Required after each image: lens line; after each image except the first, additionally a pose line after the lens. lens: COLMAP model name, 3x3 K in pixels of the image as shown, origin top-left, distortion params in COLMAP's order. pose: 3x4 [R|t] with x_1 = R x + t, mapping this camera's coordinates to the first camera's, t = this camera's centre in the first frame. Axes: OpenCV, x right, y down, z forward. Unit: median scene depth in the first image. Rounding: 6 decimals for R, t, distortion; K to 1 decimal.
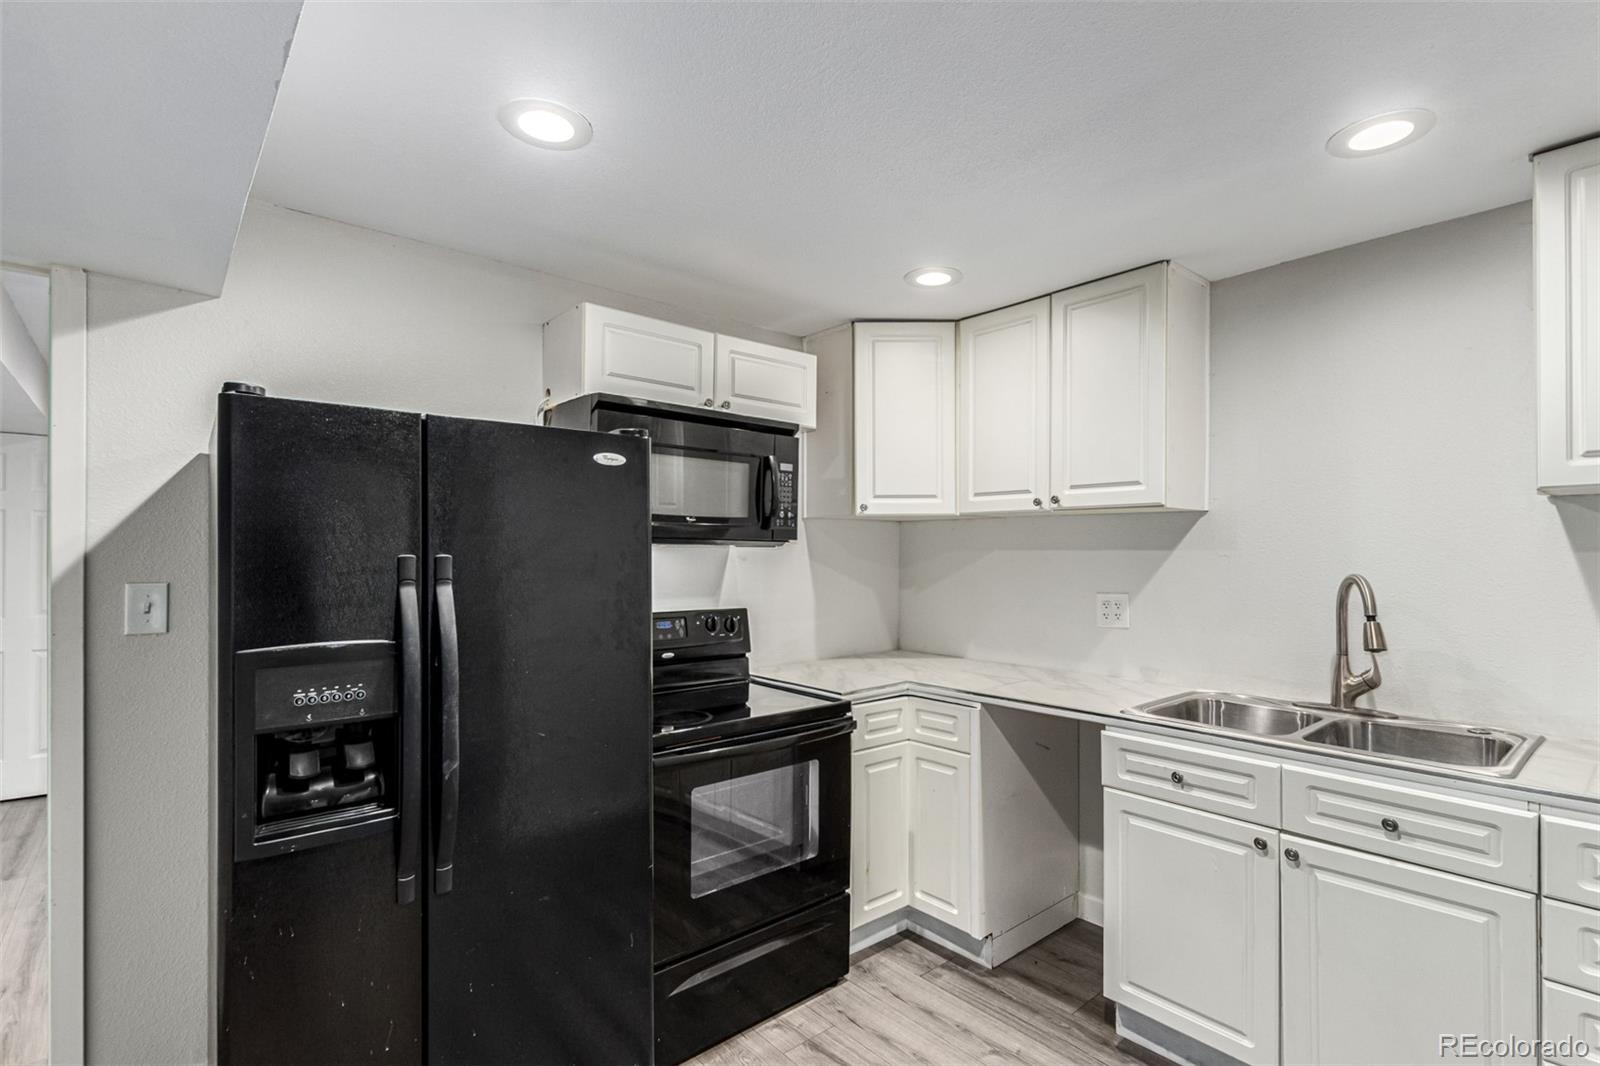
lens RADIAL K [[756.8, 0, 801.5], [0, 756.8, 545.7], [0, 0, 1]] dist [0.001574, 0.000285]
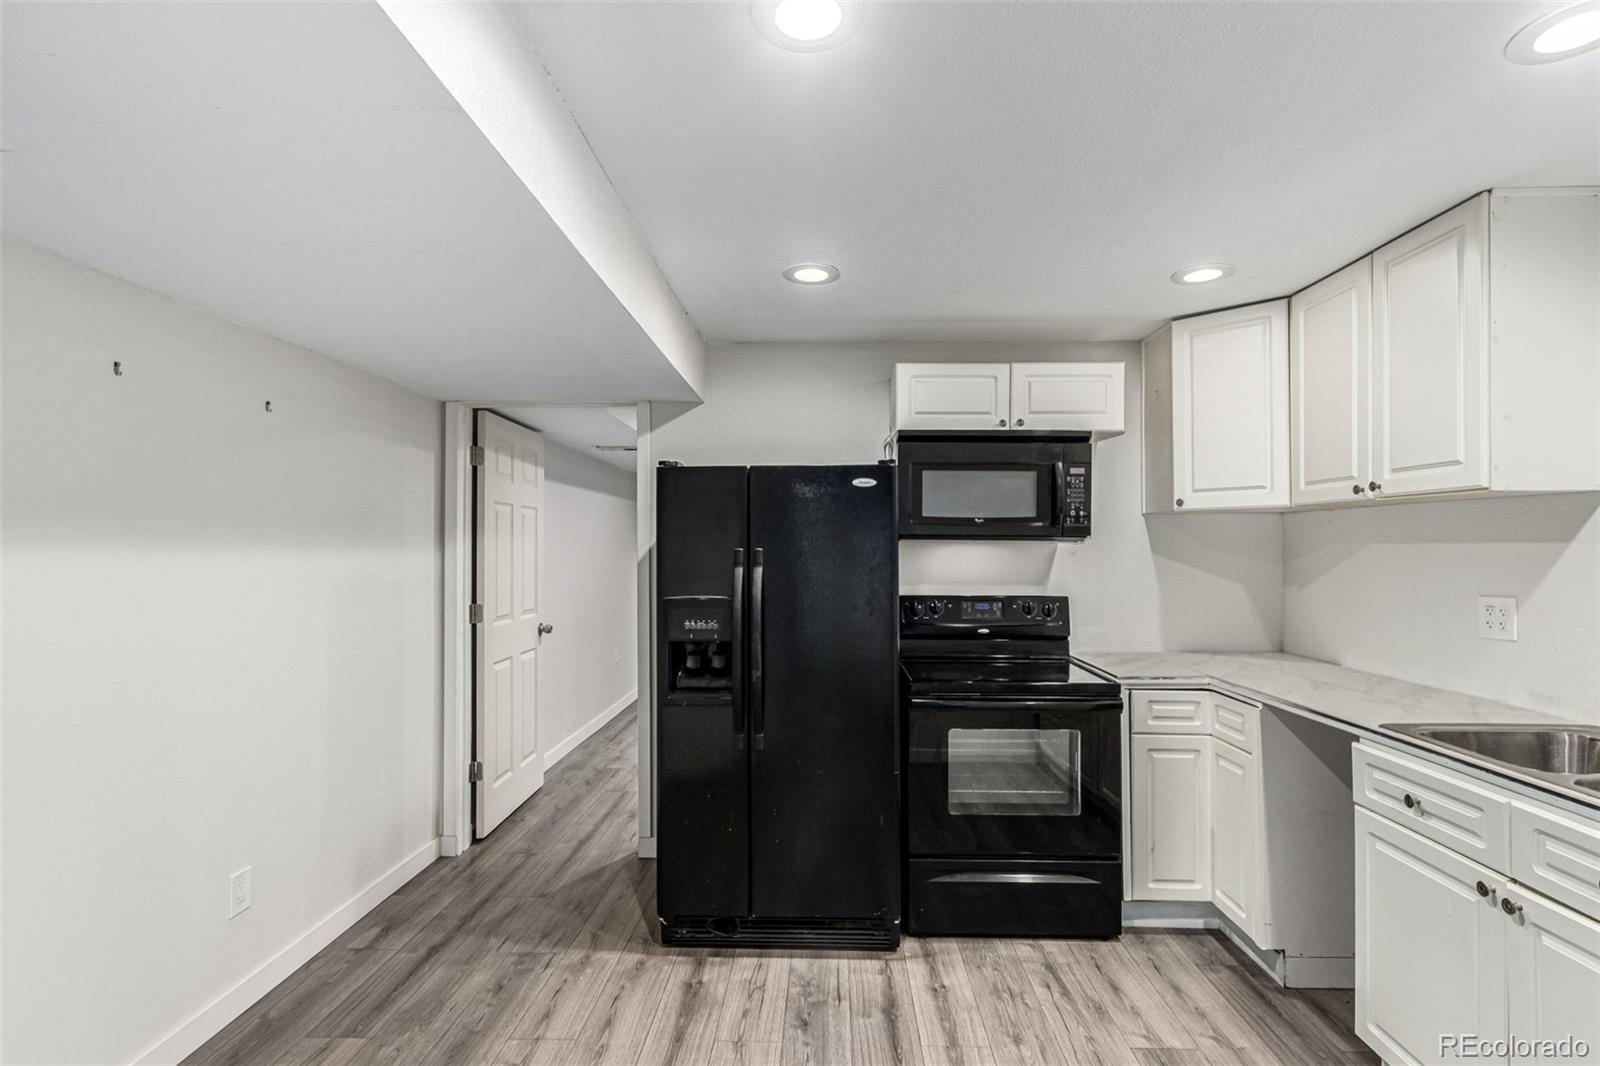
lens RADIAL K [[756.8, 0, 799.7], [0, 756.8, 537.4], [0, 0, 1]] dist [0.001574, 0.000285]
pose [[0.730898, -0.012094, -0.682379, 0.473062], [0.008185, 0.999926, -0.008956, 0.001487], [0.682437, 0.000961, 0.730944, -0.105548]]
